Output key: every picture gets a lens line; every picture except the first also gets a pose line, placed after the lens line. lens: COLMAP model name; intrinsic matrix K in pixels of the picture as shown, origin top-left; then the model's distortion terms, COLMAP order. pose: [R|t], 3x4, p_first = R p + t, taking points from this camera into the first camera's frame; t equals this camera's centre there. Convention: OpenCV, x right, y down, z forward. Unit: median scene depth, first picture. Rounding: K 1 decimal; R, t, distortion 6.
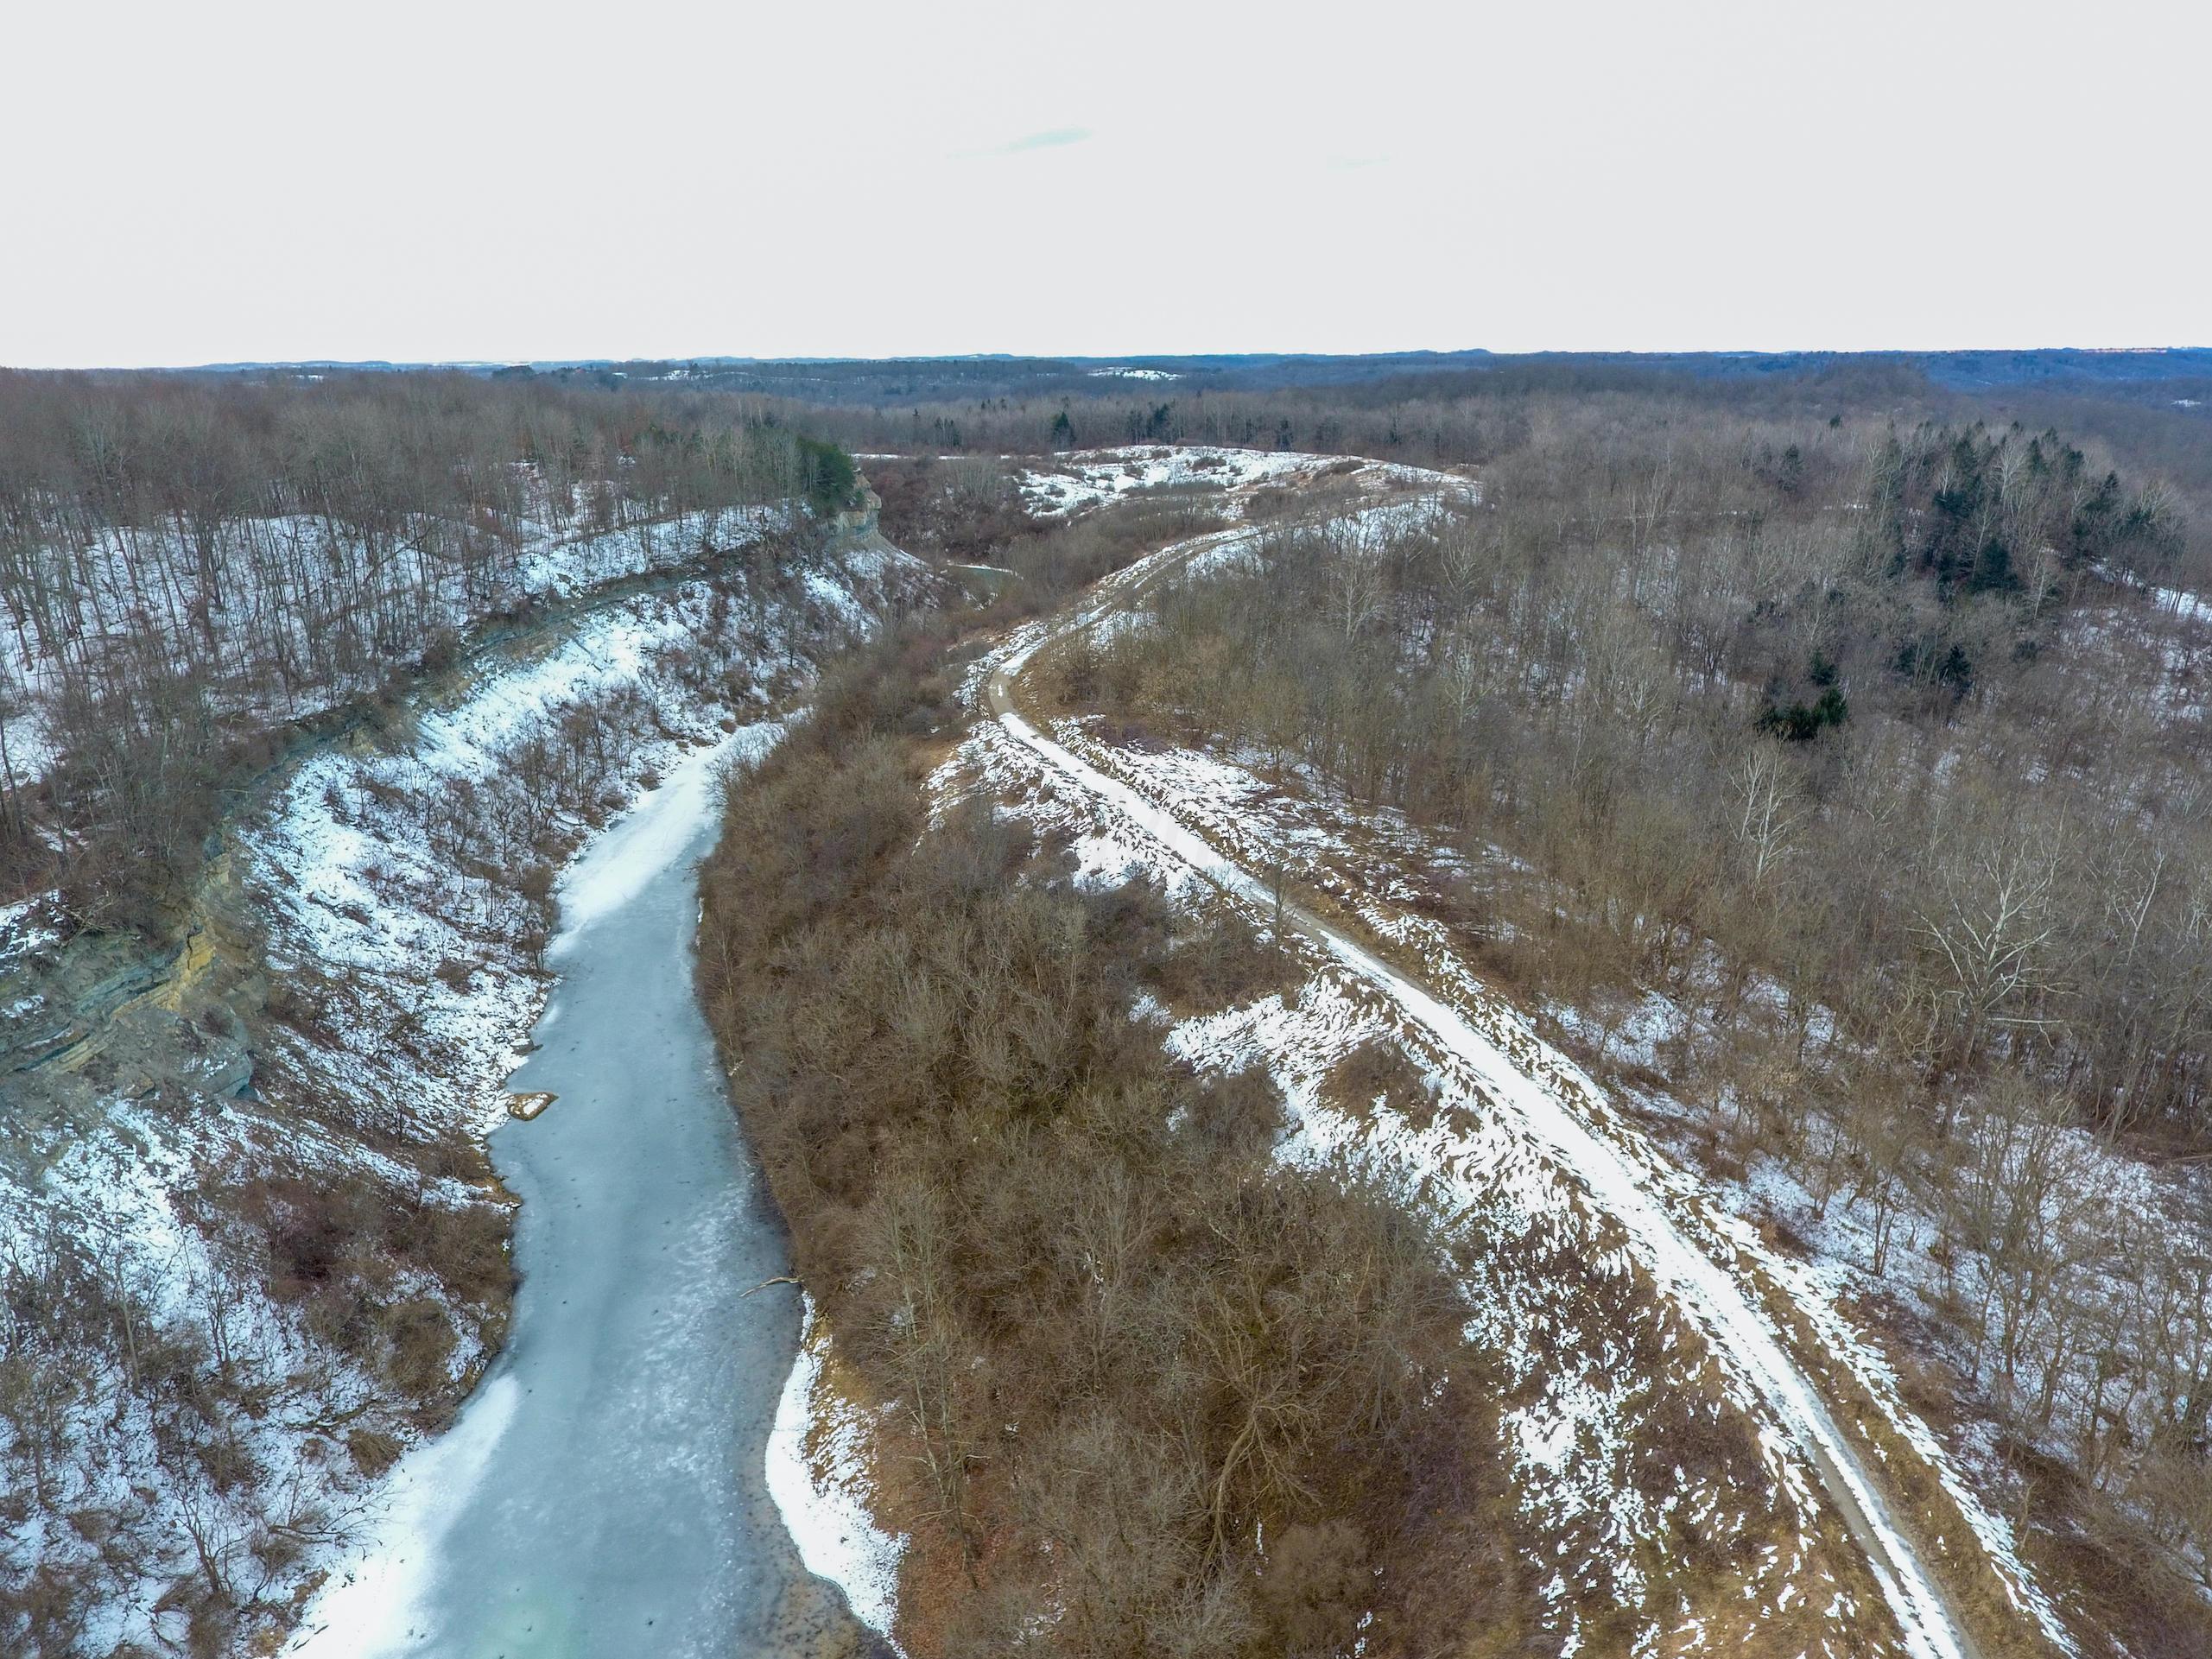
lens RADIAL K [[1286.3, 0, 1094.0], [0, 1286.3, 831.5], [0, 0, 1]] dist [-0.009114, 0.002376]
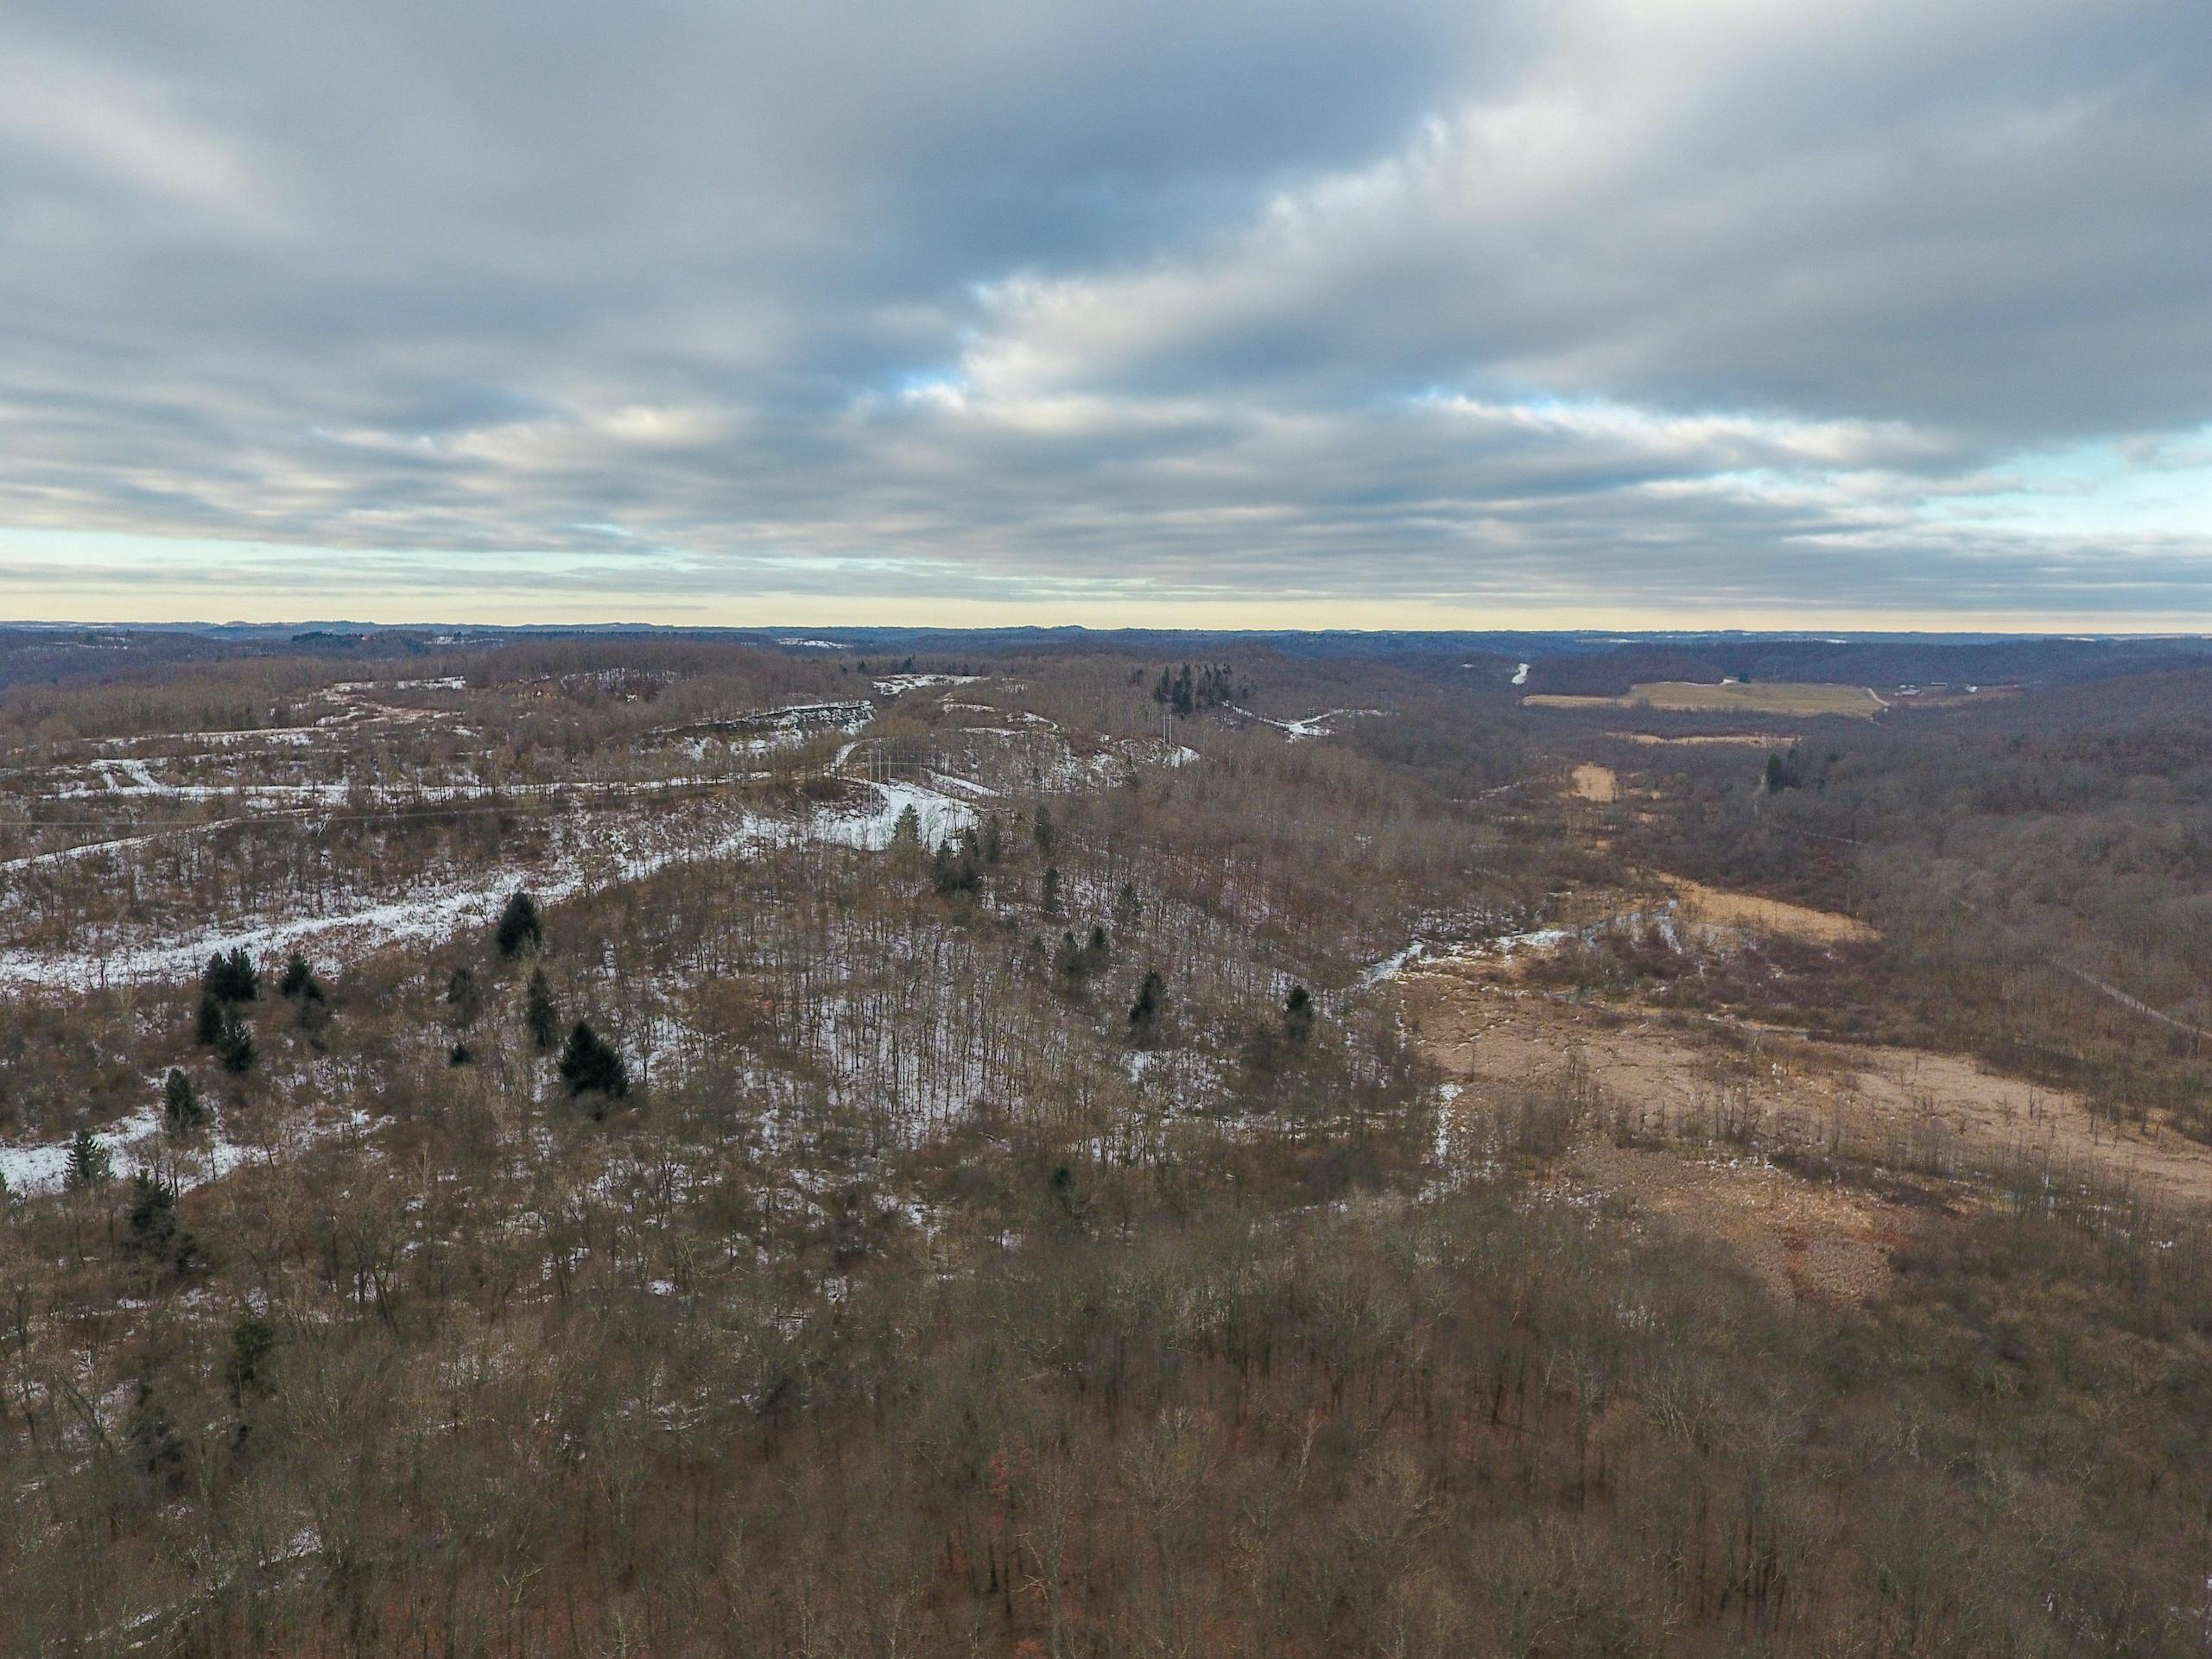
lens RADIAL K [[1286.3, 0, 1094.5], [0, 1286.3, 828.5], [0, 0, 1]] dist [-0.009114, 0.002376]
pose [[0.959575, -0.029403, 0.279914, -0.363402], [0.084445, 0.978787, -0.186670, 0.534367], [-0.268488, 0.202761, 0.941702, -1.499979]]
